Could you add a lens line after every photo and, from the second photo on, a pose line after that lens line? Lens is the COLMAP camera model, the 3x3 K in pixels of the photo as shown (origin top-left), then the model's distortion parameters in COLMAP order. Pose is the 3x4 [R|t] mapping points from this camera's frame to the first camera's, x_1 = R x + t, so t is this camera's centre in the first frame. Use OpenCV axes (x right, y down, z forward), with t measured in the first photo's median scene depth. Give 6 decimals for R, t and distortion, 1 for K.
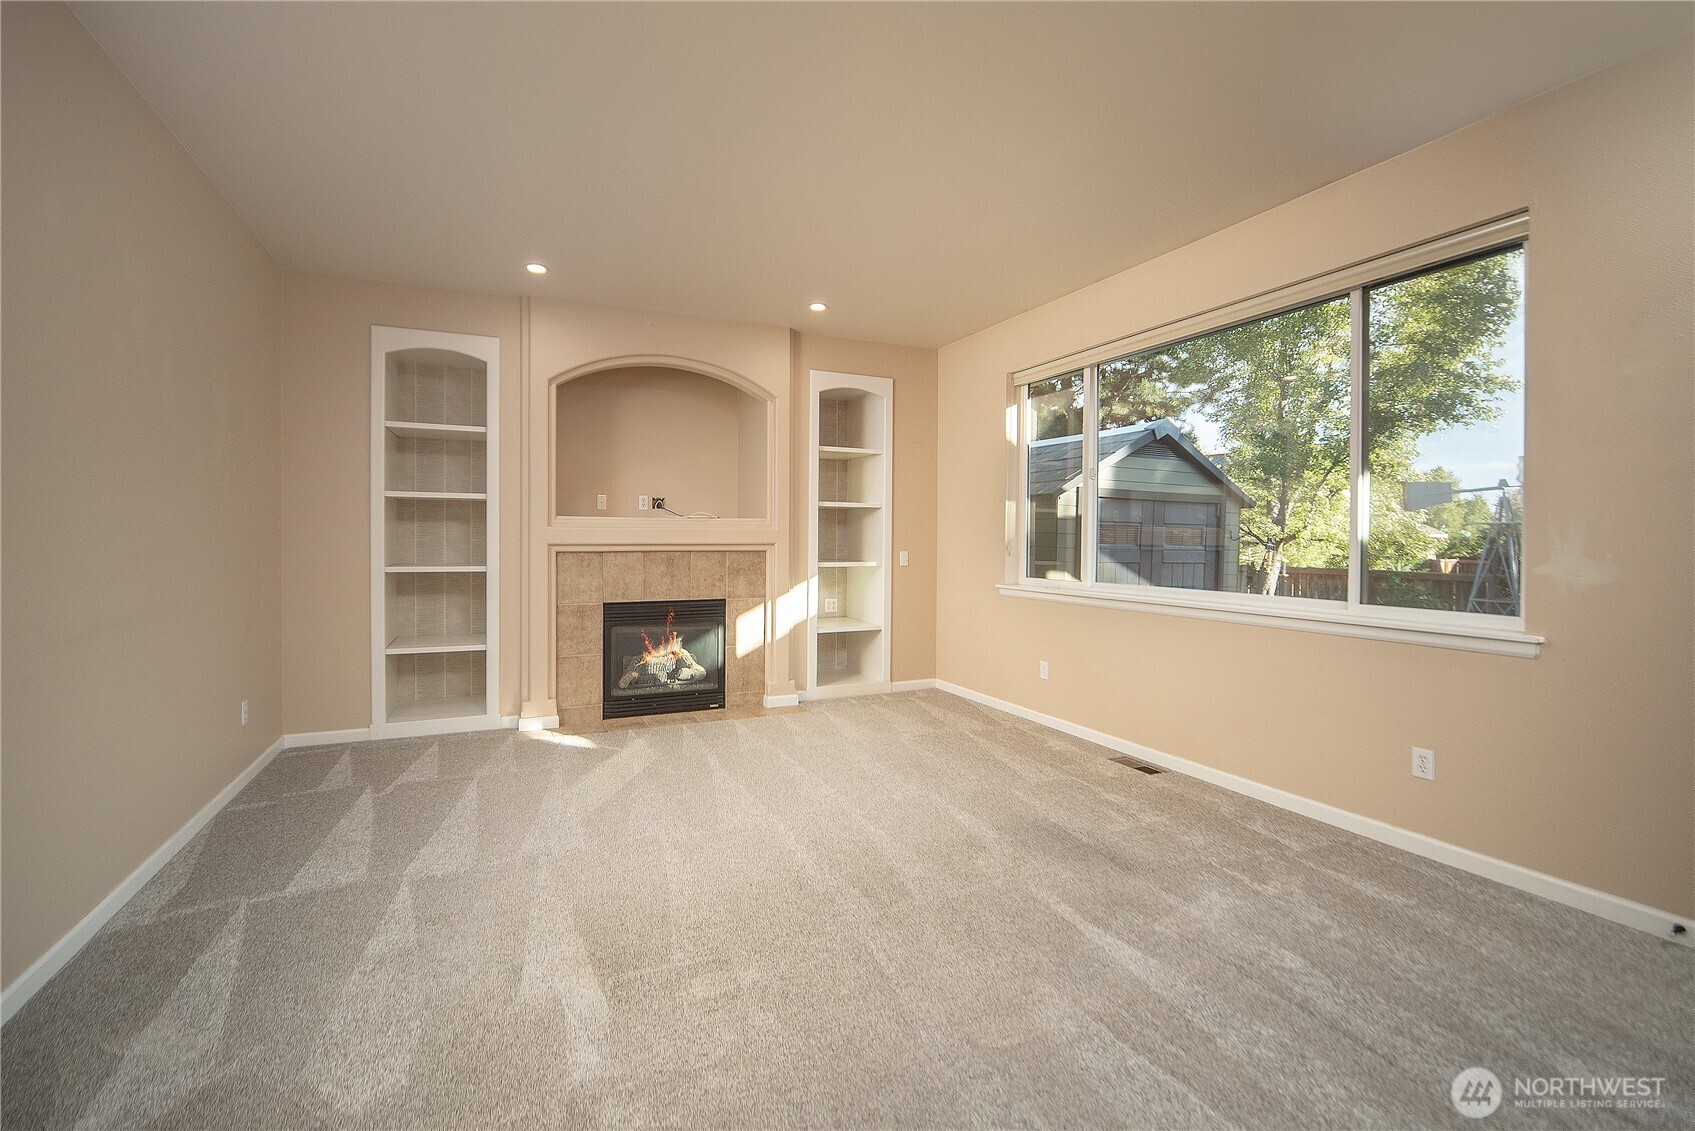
lens RADIAL K [[703.4, 0, 801.3], [0, 703.4, 547.4], [0, 0, 1]] dist [-0.007421, 0.000317]
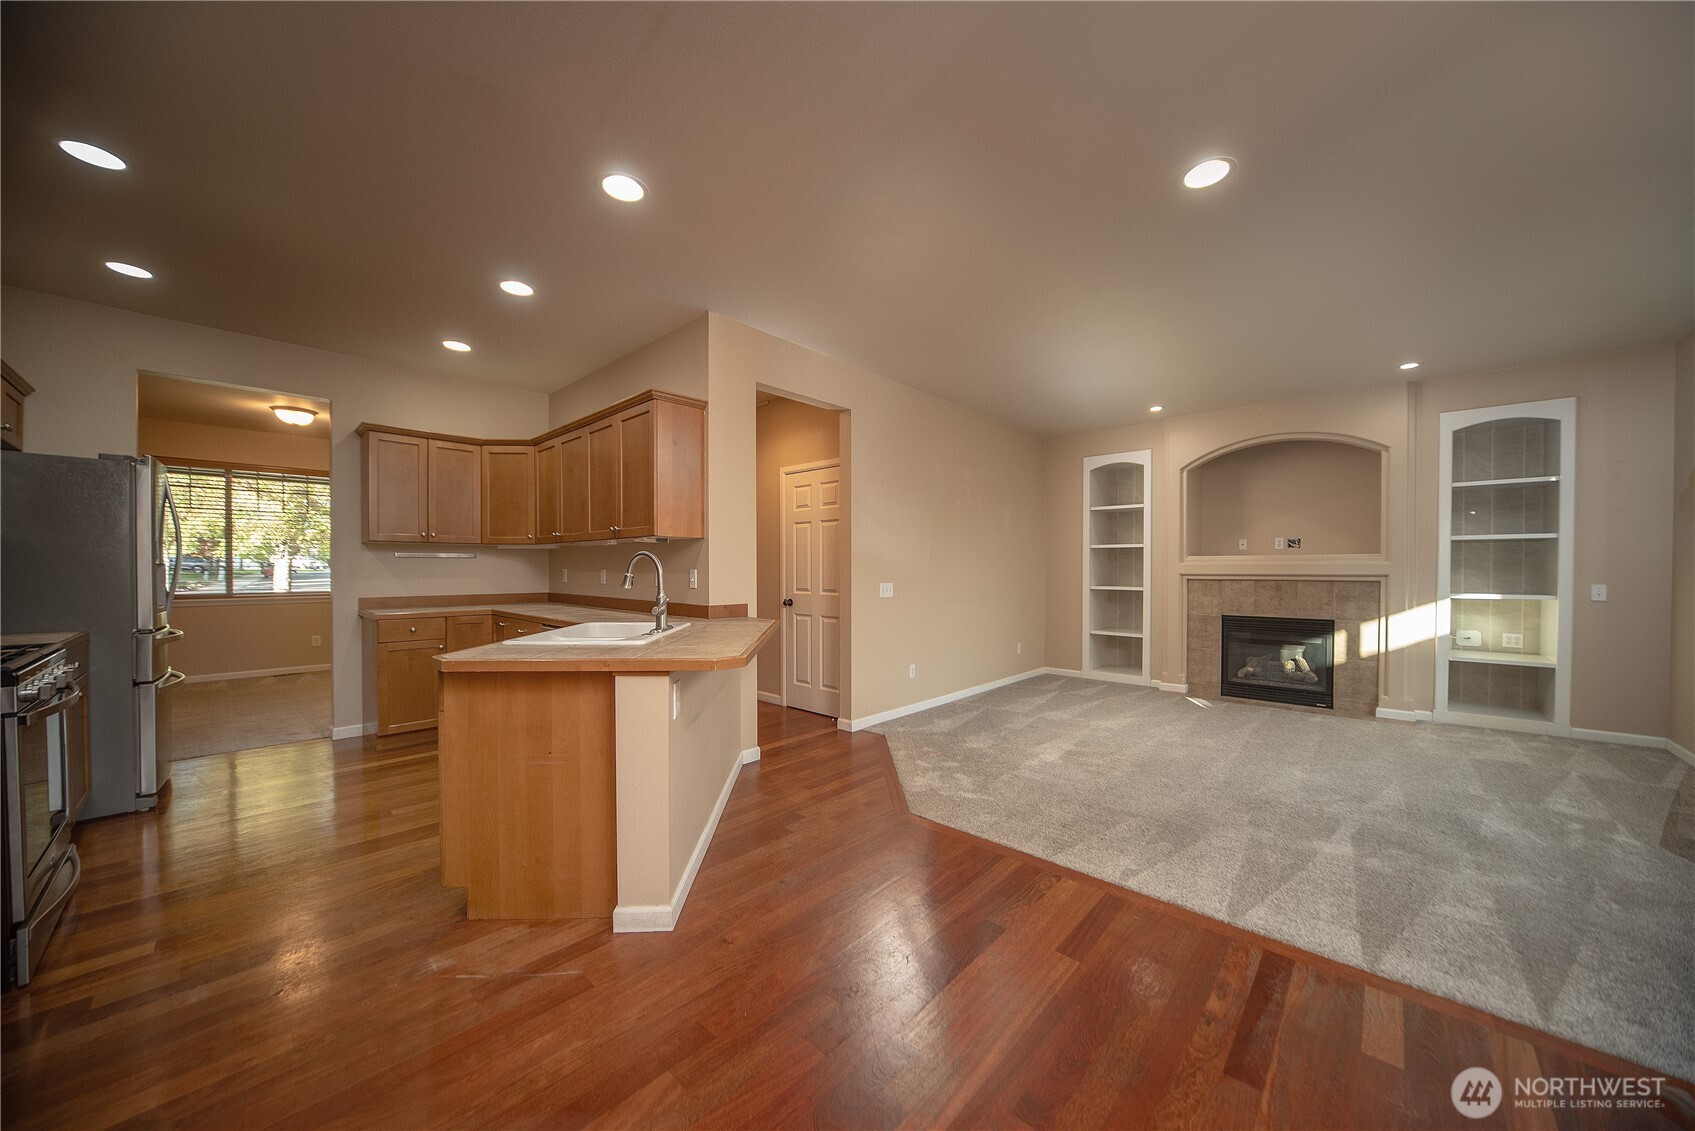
lens RADIAL K [[583.5, 0, 876.2], [0, 583.5, 573.8], [0, 0, 1]] dist [-0.007105, -0.000070]
pose [[0.464012, 0.003619, -0.885822, 0.437612], [-0.010876, 0.999940, -0.001612, 0.003552], [0.885762, 0.010382, 0.464023, -0.183922]]
